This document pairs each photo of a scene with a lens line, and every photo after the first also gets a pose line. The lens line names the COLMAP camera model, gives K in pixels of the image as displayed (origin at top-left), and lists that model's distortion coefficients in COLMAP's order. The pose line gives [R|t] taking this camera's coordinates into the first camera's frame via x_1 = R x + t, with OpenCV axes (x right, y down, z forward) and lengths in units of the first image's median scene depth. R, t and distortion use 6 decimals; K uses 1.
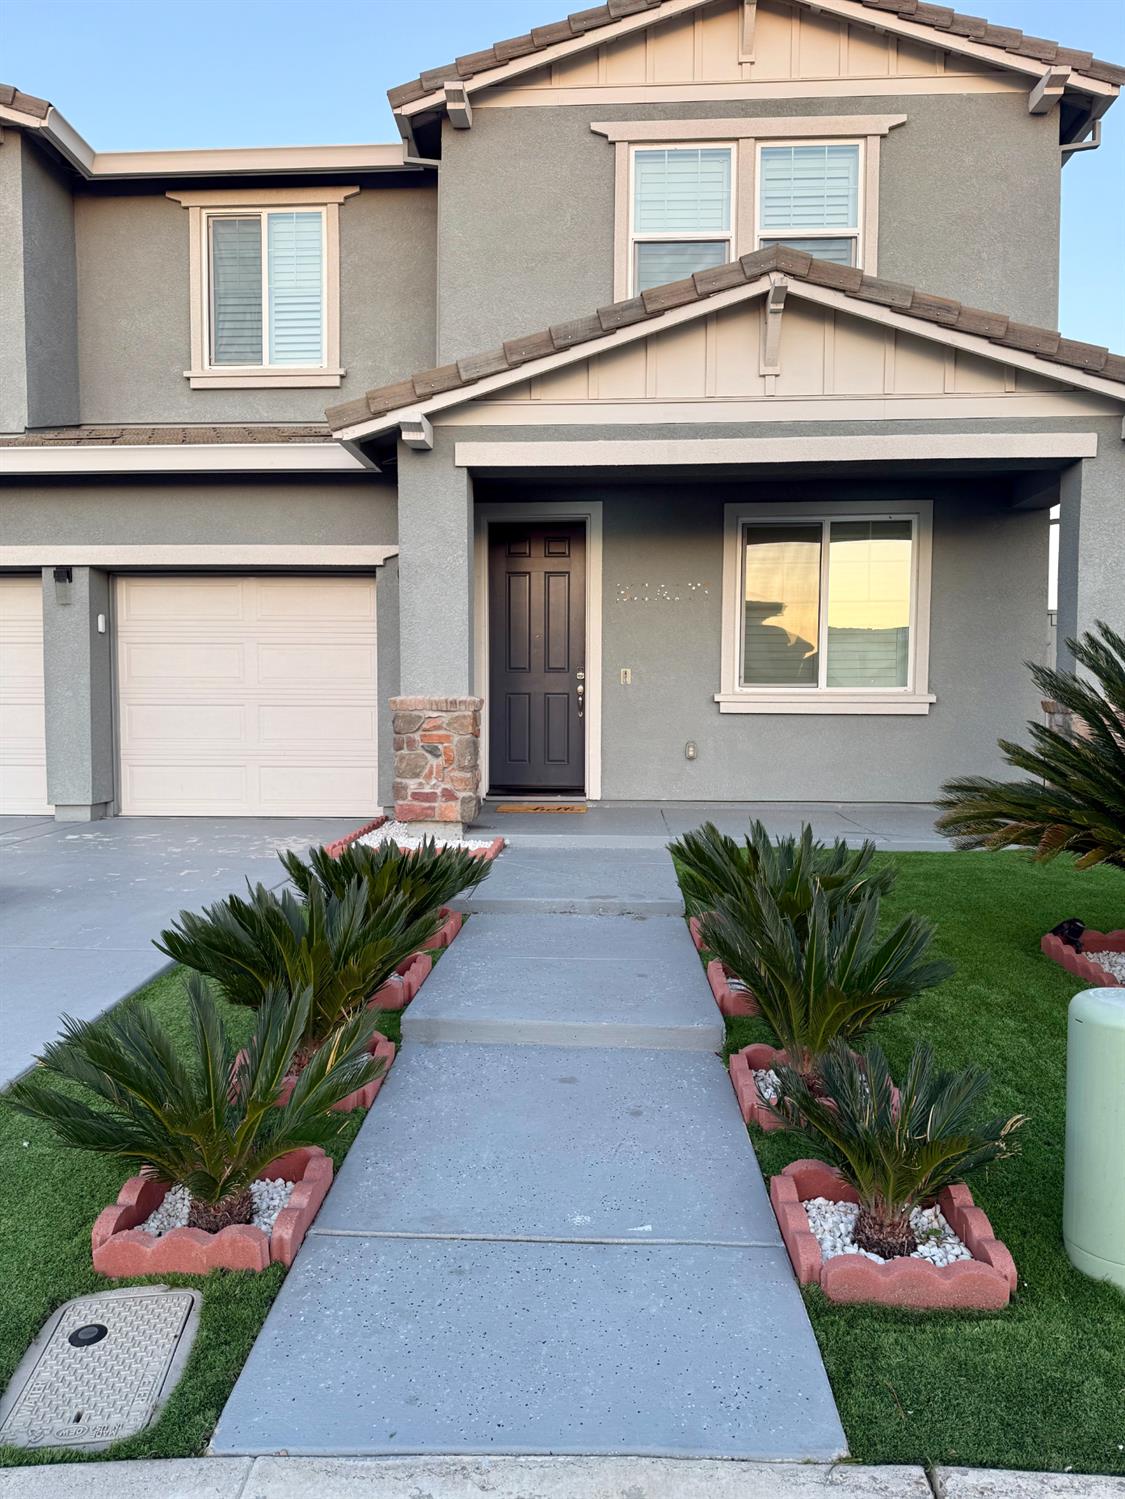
lens RADIAL K [[1038.3, 0, 563.4], [0, 1038.3, 758.8], [0, 0, 1]] dist [0.042014, -0.058084]
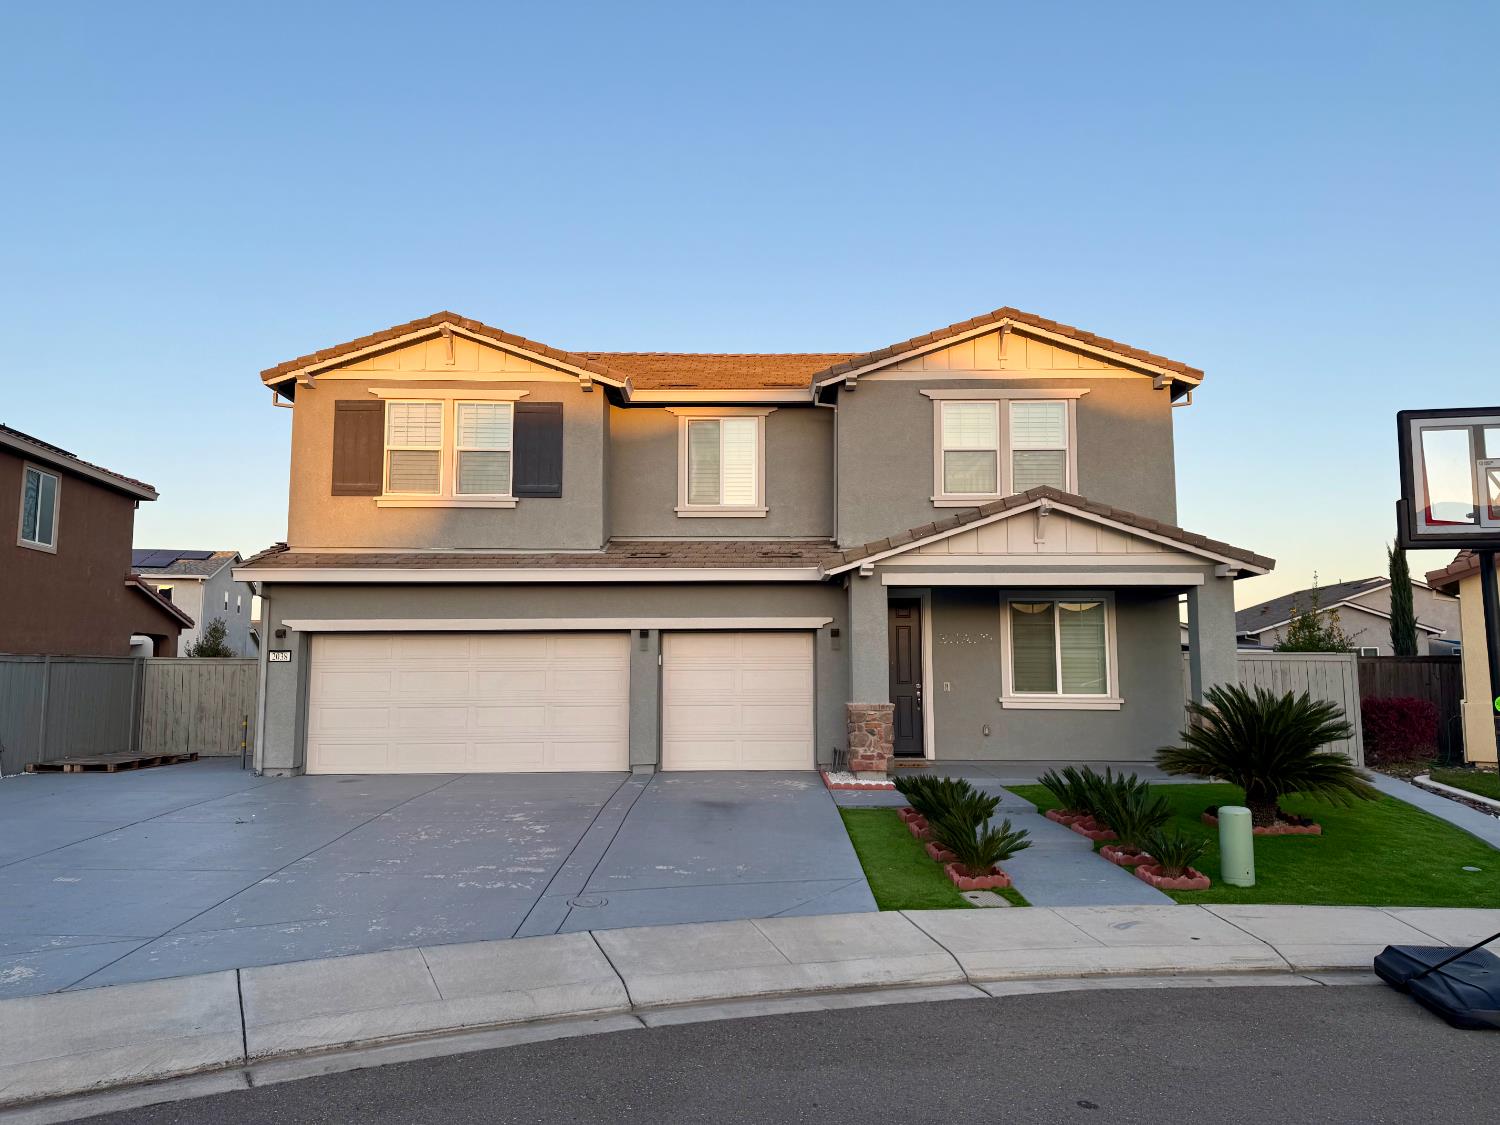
lens RADIAL K [[964.5, 0, 767.3], [0, 964.5, 589.9], [0, 0, 1]] dist [0.029990, -0.015798]
pose [[0.998493, -0.000305, 0.054877, -0.354540], [0.007945, 0.990252, -0.139058, -0.019401], [-0.054300, 0.139284, 0.988763, -0.658769]]
